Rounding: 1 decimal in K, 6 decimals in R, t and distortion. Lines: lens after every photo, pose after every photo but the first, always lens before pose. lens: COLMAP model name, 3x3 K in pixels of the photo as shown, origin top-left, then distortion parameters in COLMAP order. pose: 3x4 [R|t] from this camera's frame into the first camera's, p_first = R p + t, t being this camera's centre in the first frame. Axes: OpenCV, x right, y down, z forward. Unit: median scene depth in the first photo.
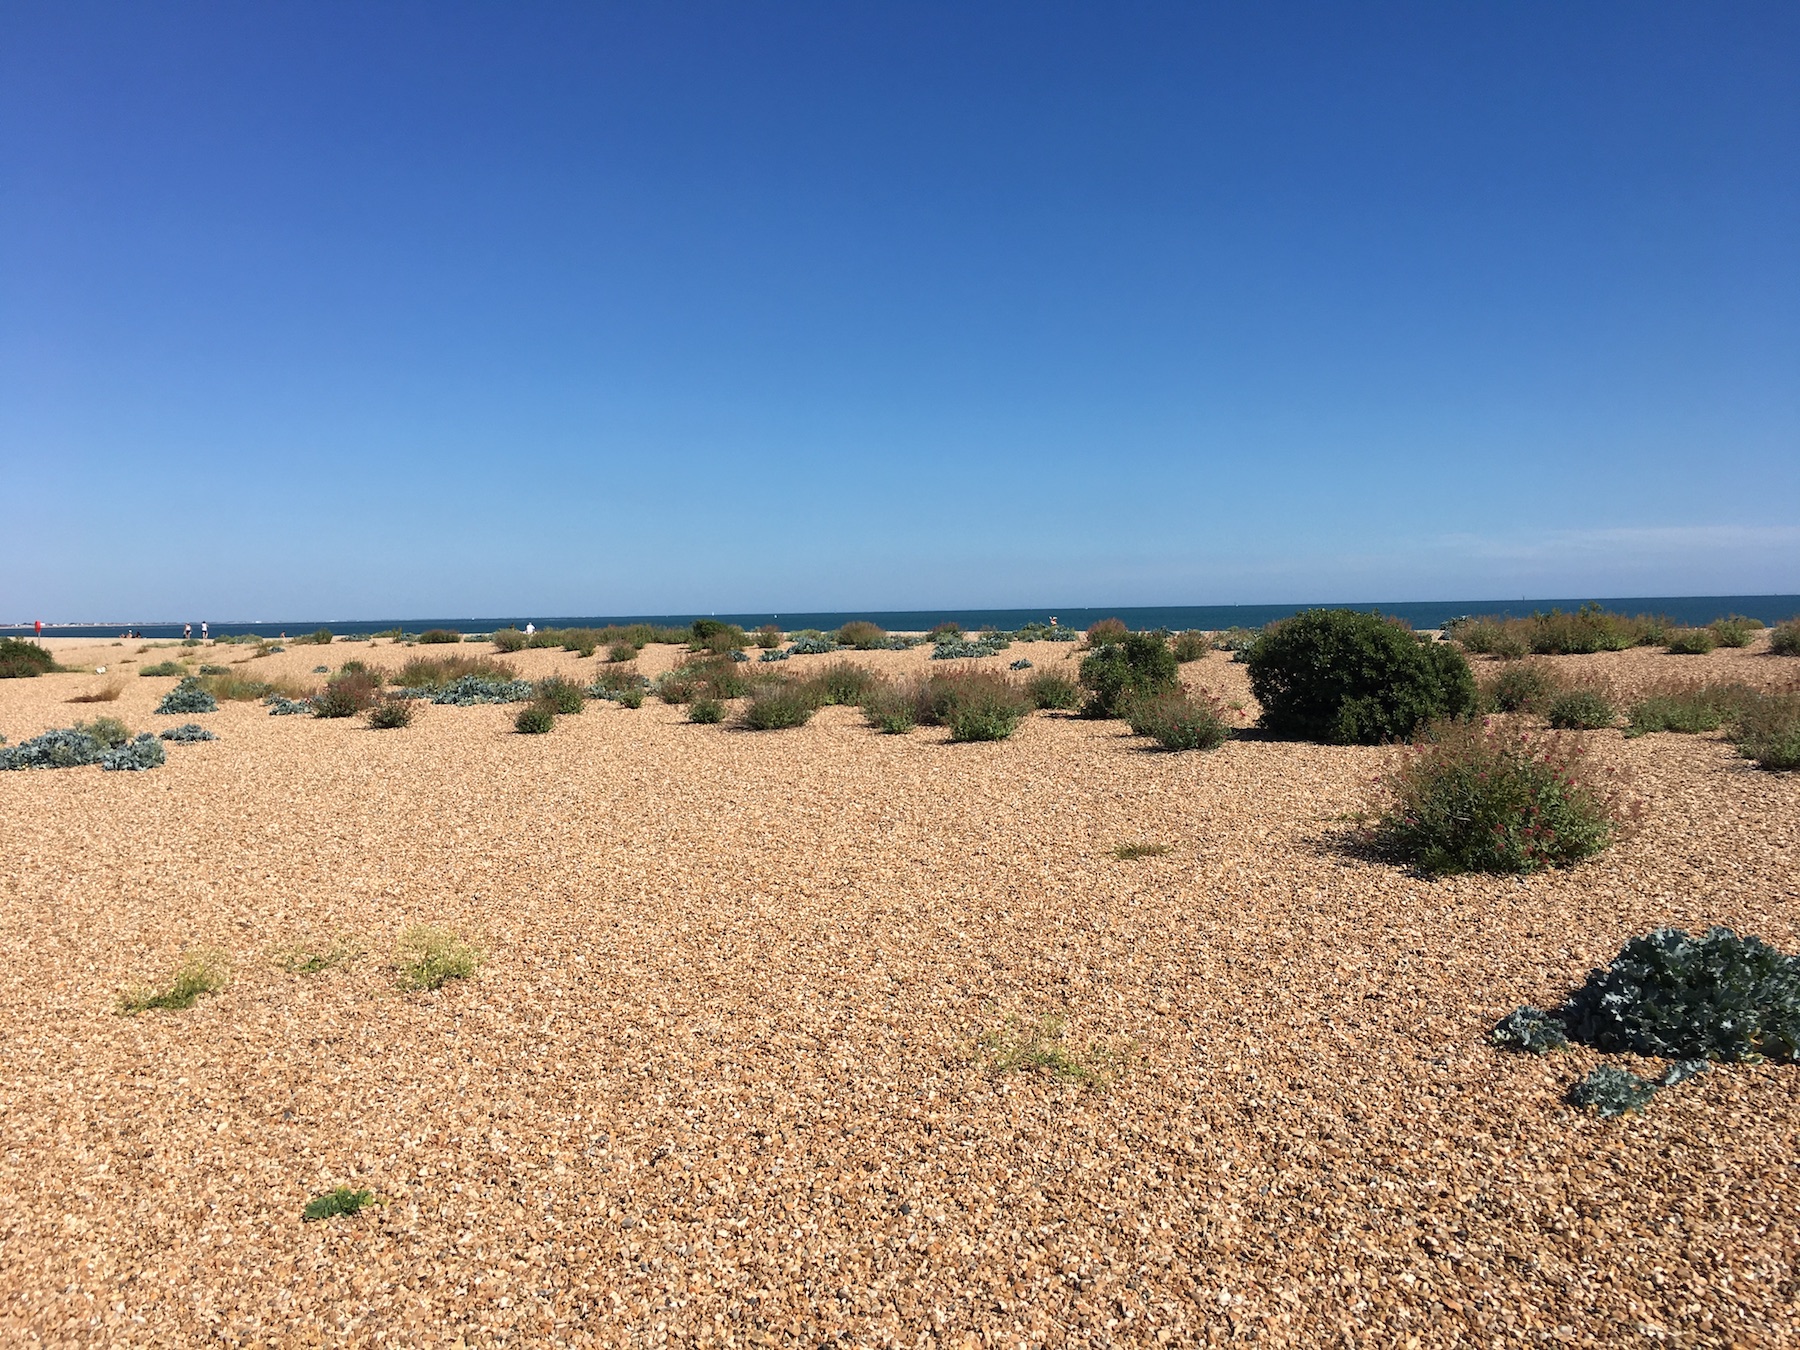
lens RADIAL K [[1518.6, 0, 900.4], [0, 1518.6, 673.0], [0, 0, 1]] dist [-0.004186, -0.003344]
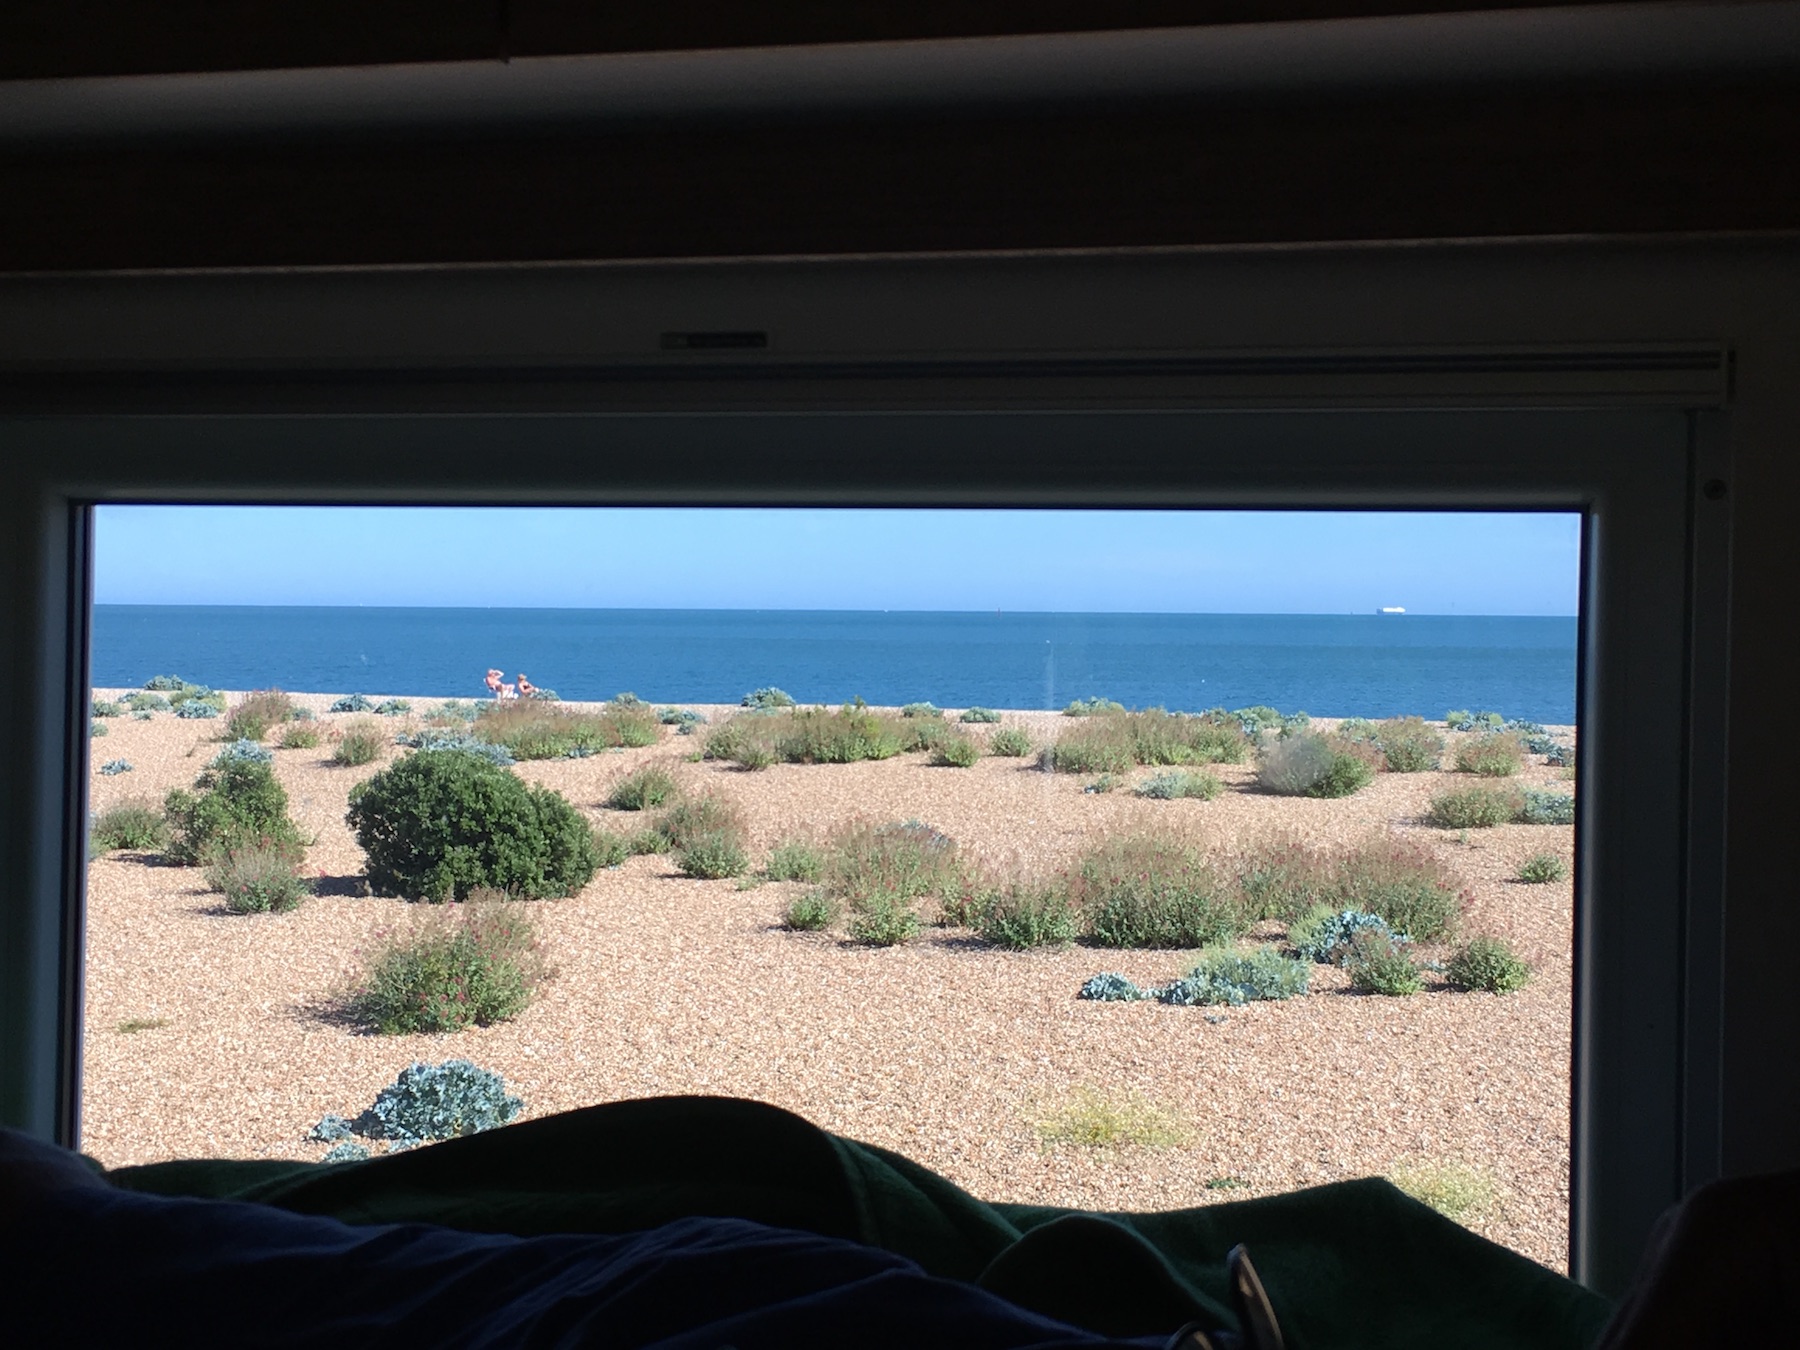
lens RADIAL K [[2674.5, 0, 901.1], [0, 2674.5, 677.4], [0, 0, 1]] dist [0.130985, 0.000000]
pose [[0.942996, 0.015336, 0.332451, 0.011008], [-0.011425, 0.999841, -0.013717, -0.070262], [-0.332608, 0.009136, 0.943021, -0.637533]]
